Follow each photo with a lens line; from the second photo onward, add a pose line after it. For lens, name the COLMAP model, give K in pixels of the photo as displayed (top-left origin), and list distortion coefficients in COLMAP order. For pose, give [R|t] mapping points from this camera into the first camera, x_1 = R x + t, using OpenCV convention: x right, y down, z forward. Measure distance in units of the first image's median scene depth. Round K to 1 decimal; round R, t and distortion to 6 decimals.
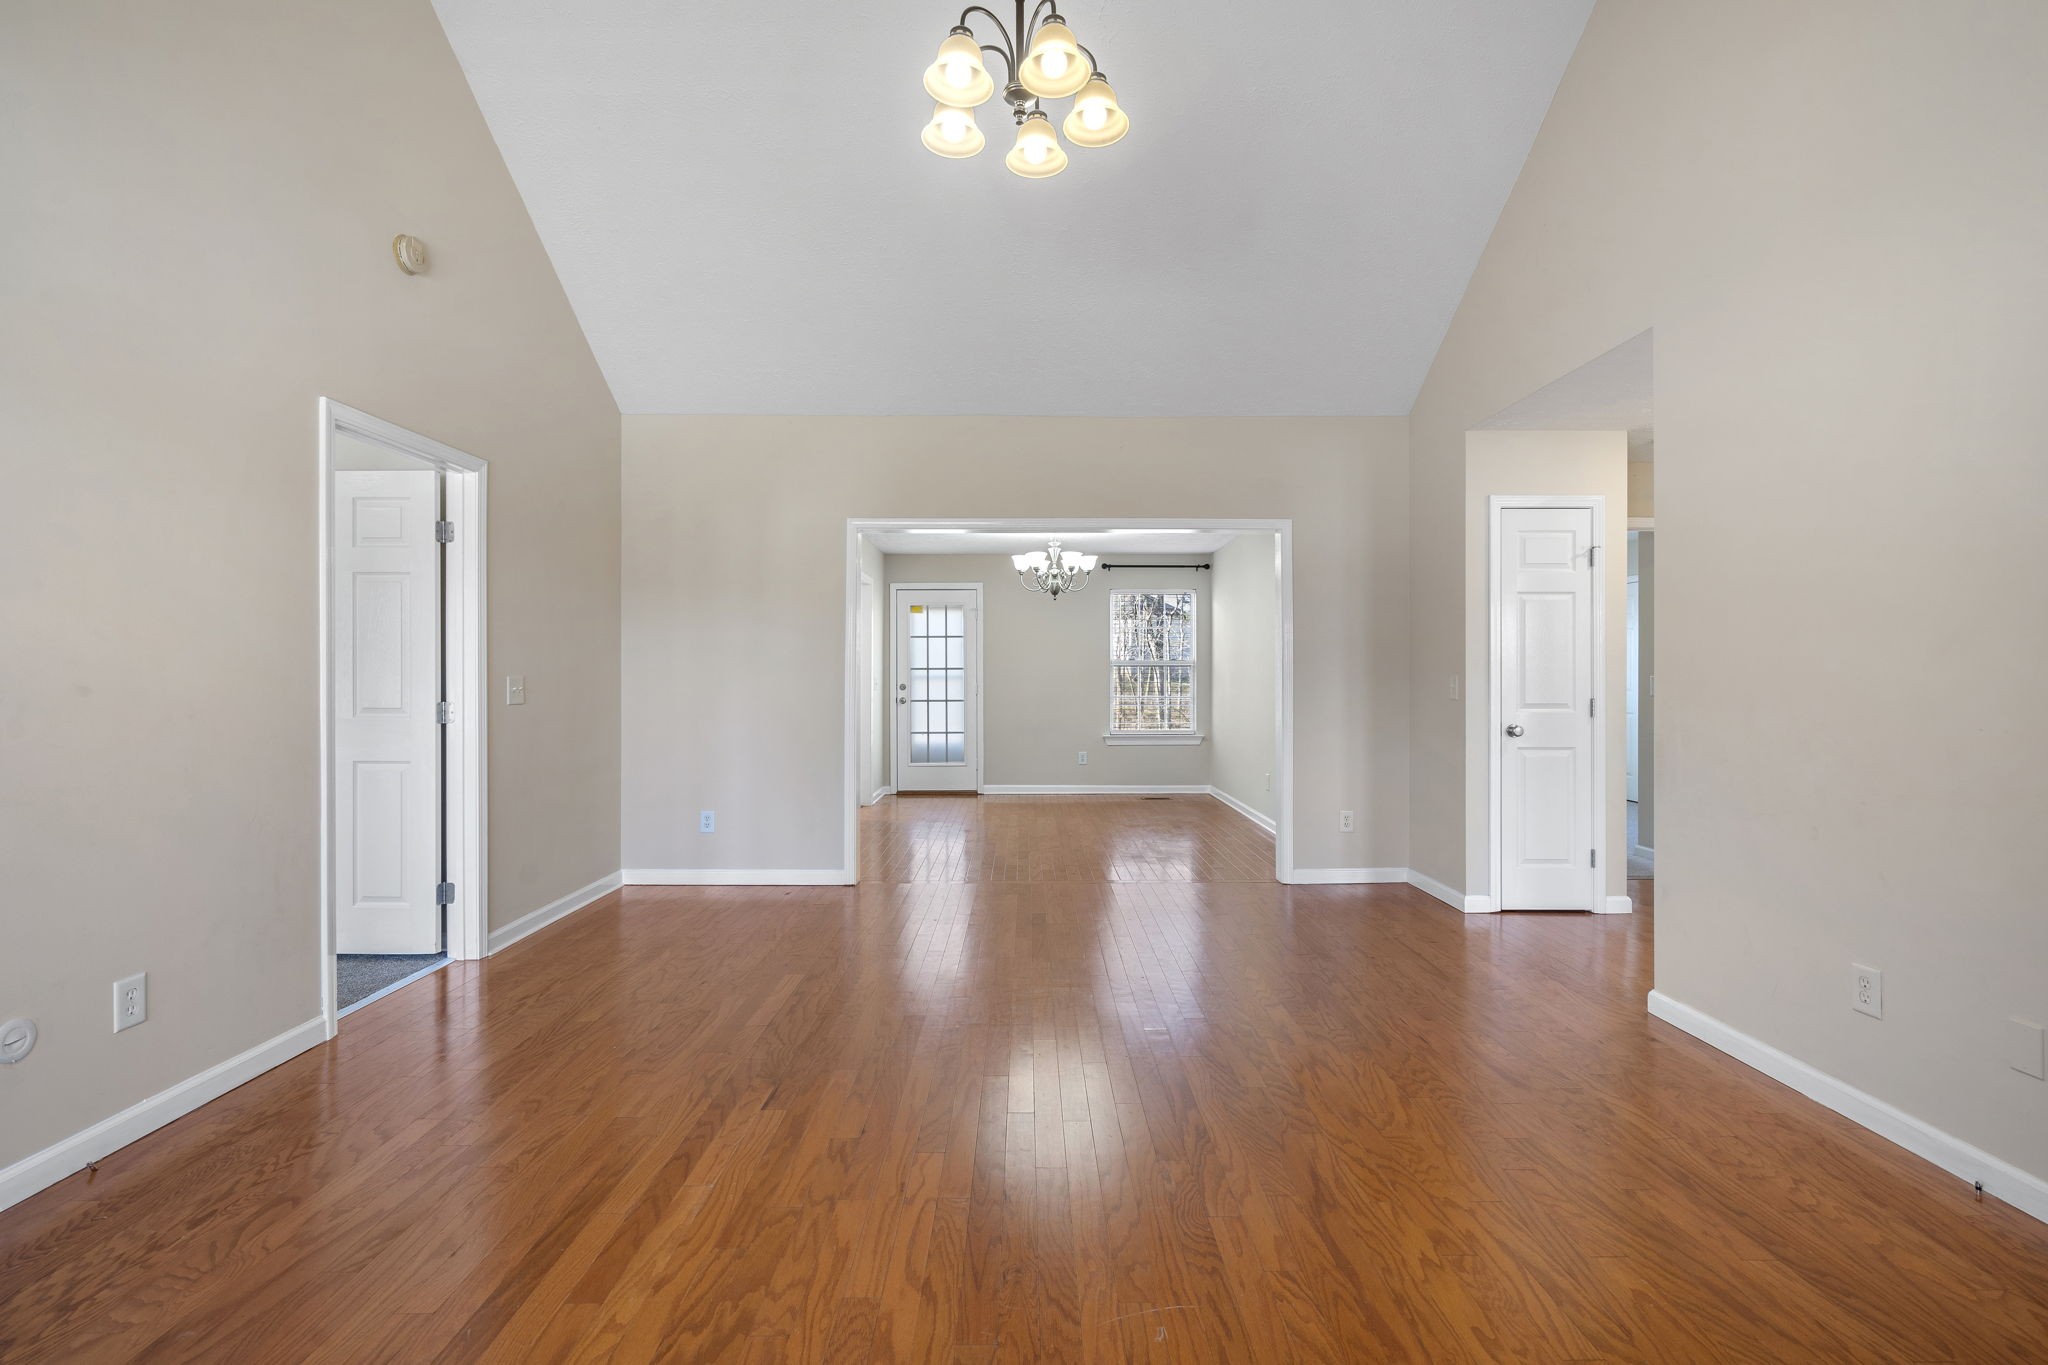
lens RADIAL K [[939.5, 0, 1029.2], [0, 939.5, 675.0], [0, 0, 1]] dist [-0.012666, 0.007646]
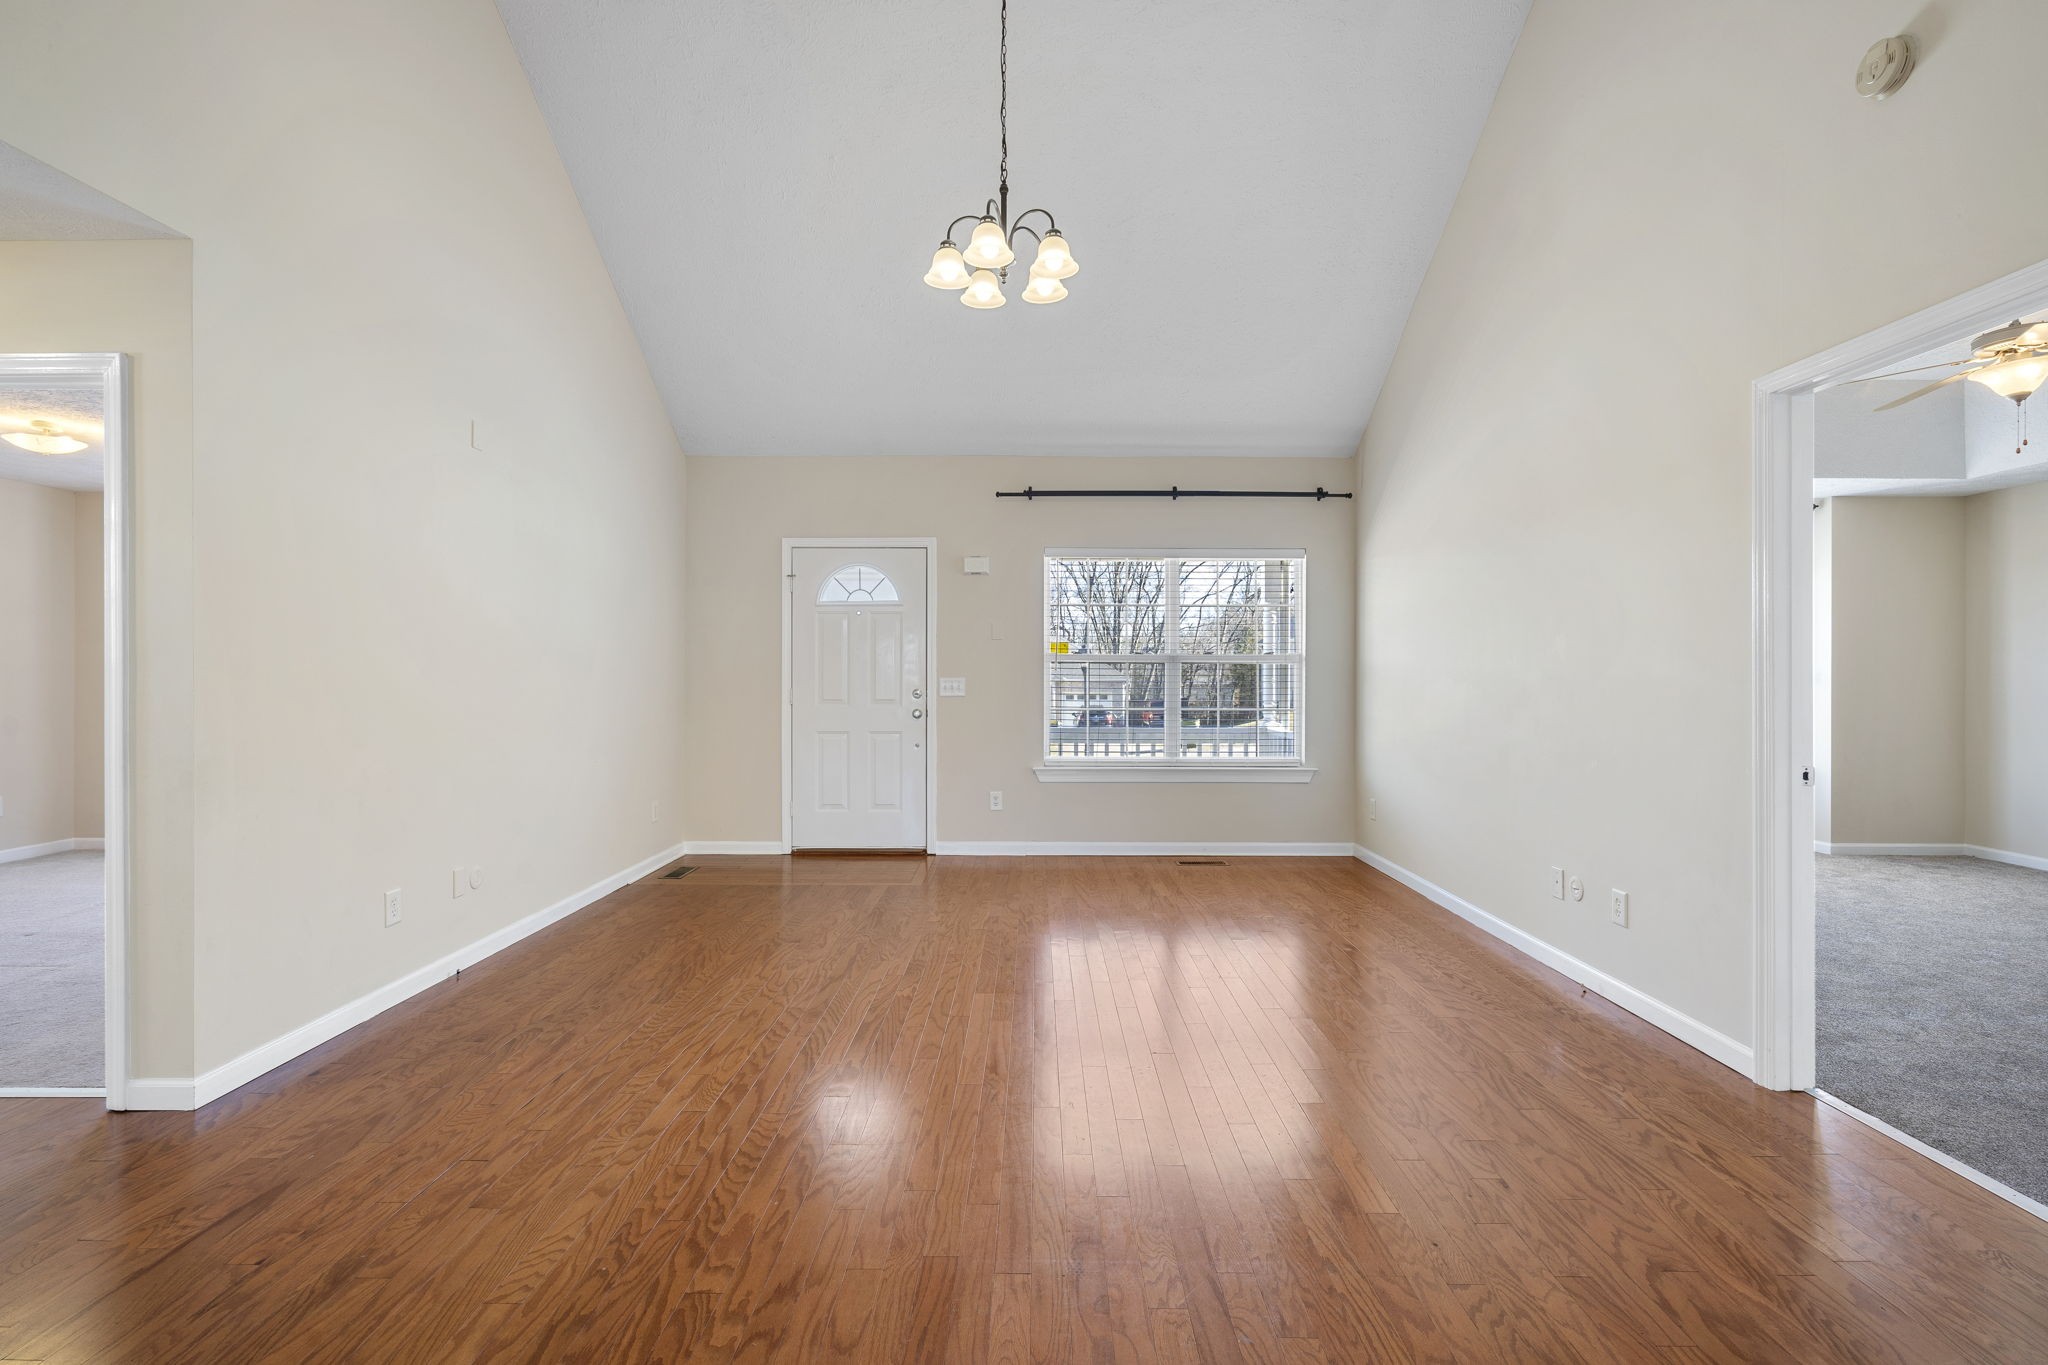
lens RADIAL K [[942.5, 0, 1026.5], [0, 942.5, 671.3], [0, 0, 1]] dist [-0.005965, 0.001564]
pose [[-0.999892, -0.000769, 0.014704, -0.029702], [-0.000851, 0.999984, -0.005561, -0.002709], [-0.014699, -0.005573, -0.999876, 1.096088]]
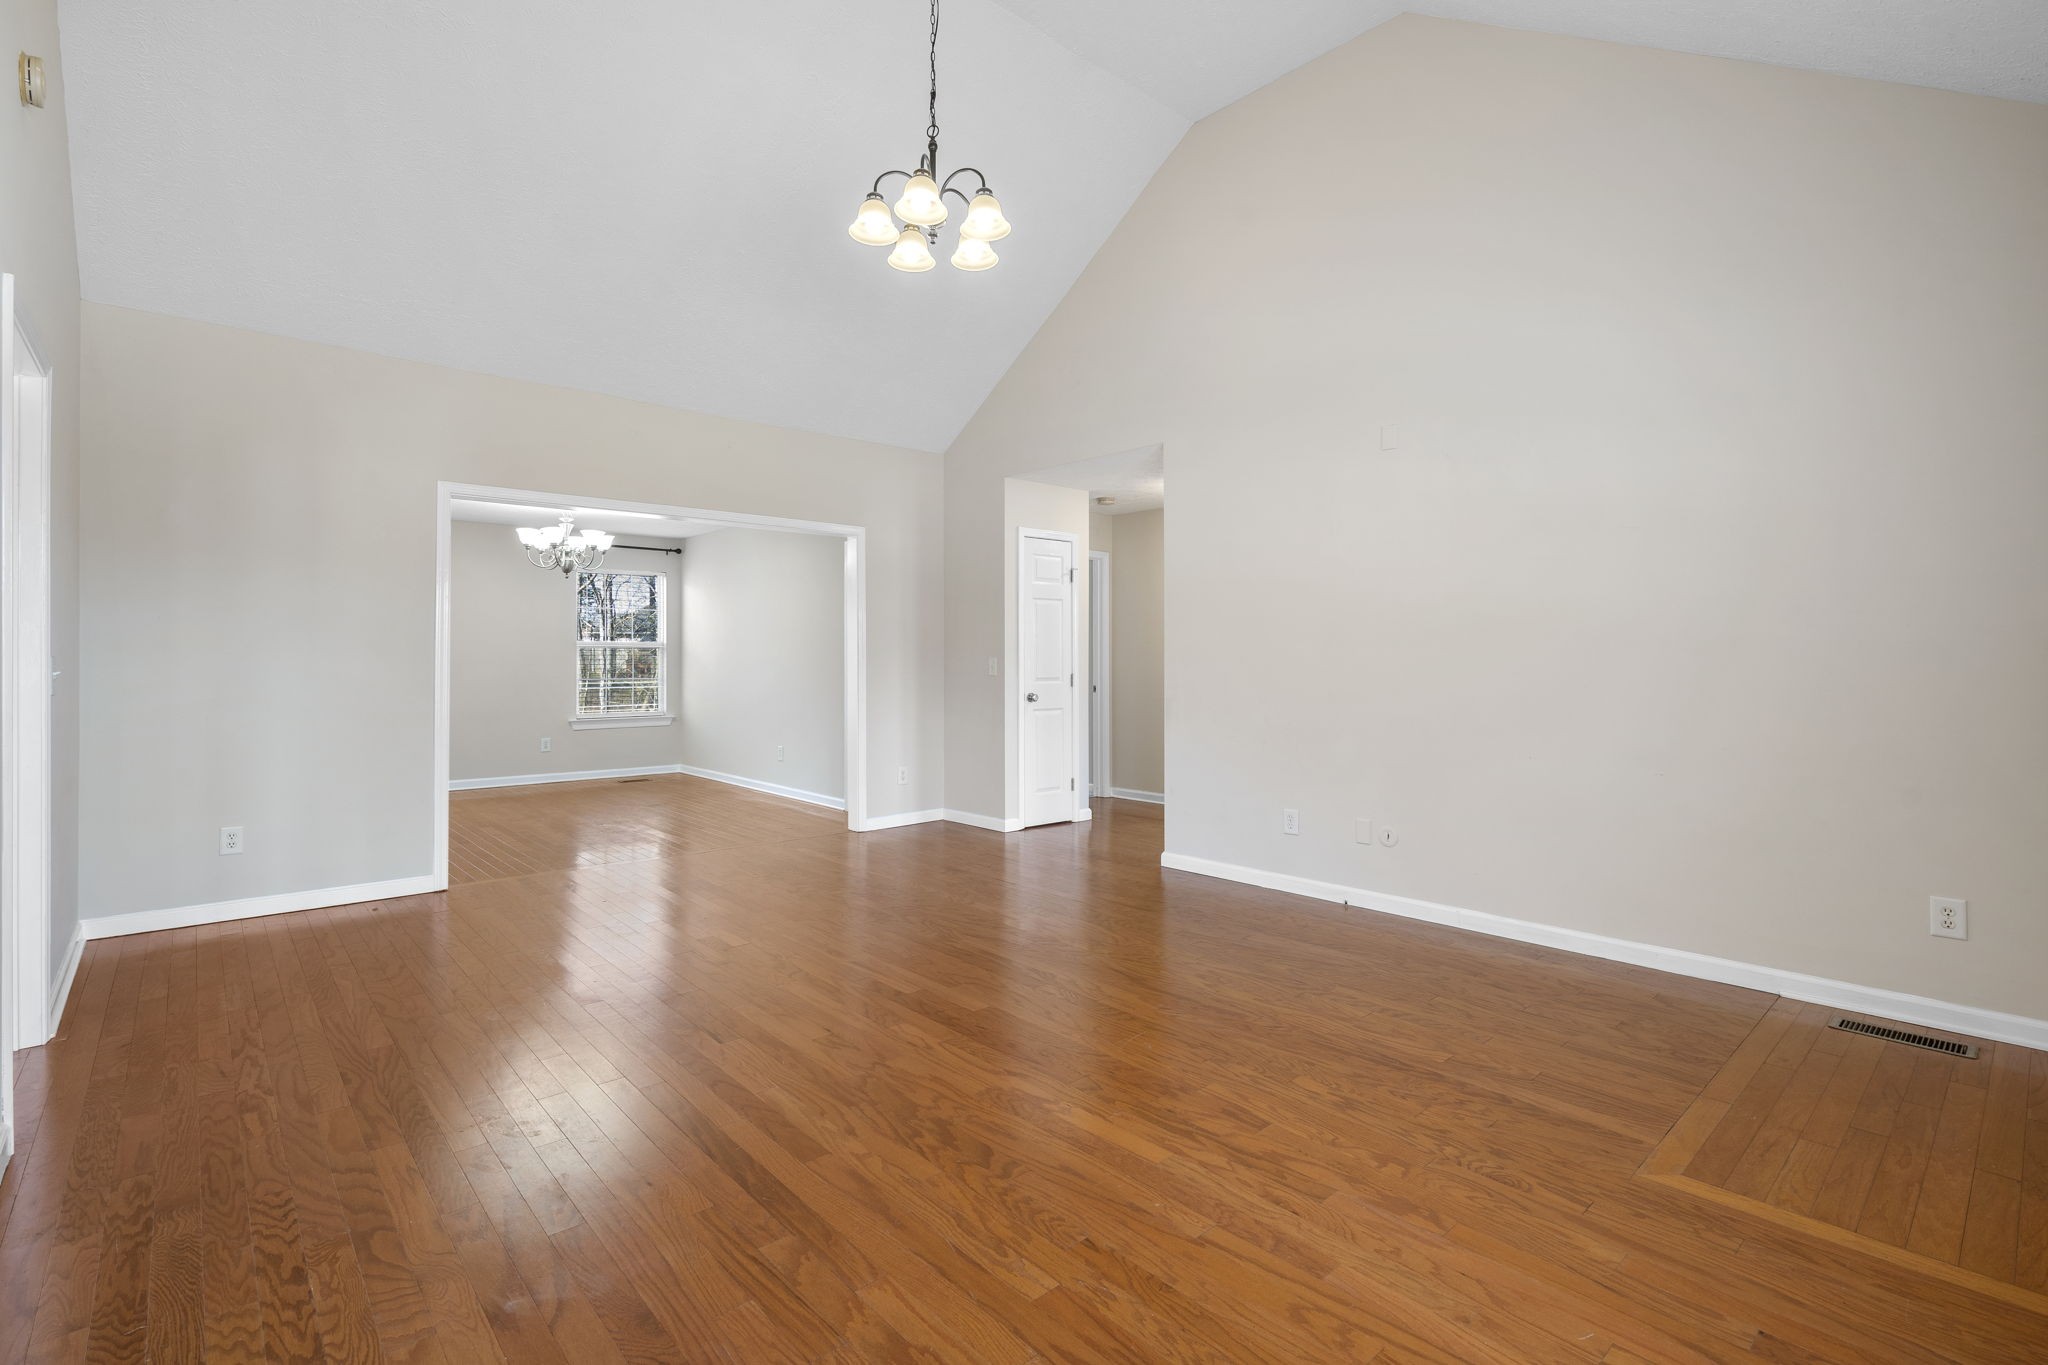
lens RADIAL K [[946.9, 0, 1028.1], [0, 946.9, 657.0], [0, 0, 1]] dist [-0.013180, 0.007316]
pose [[0.748890, 0.001789, 0.662692, -0.365441], [-0.001530, 0.999998, -0.000970, 0.000784], [-0.662692, -0.000287, 0.748892, -0.043863]]
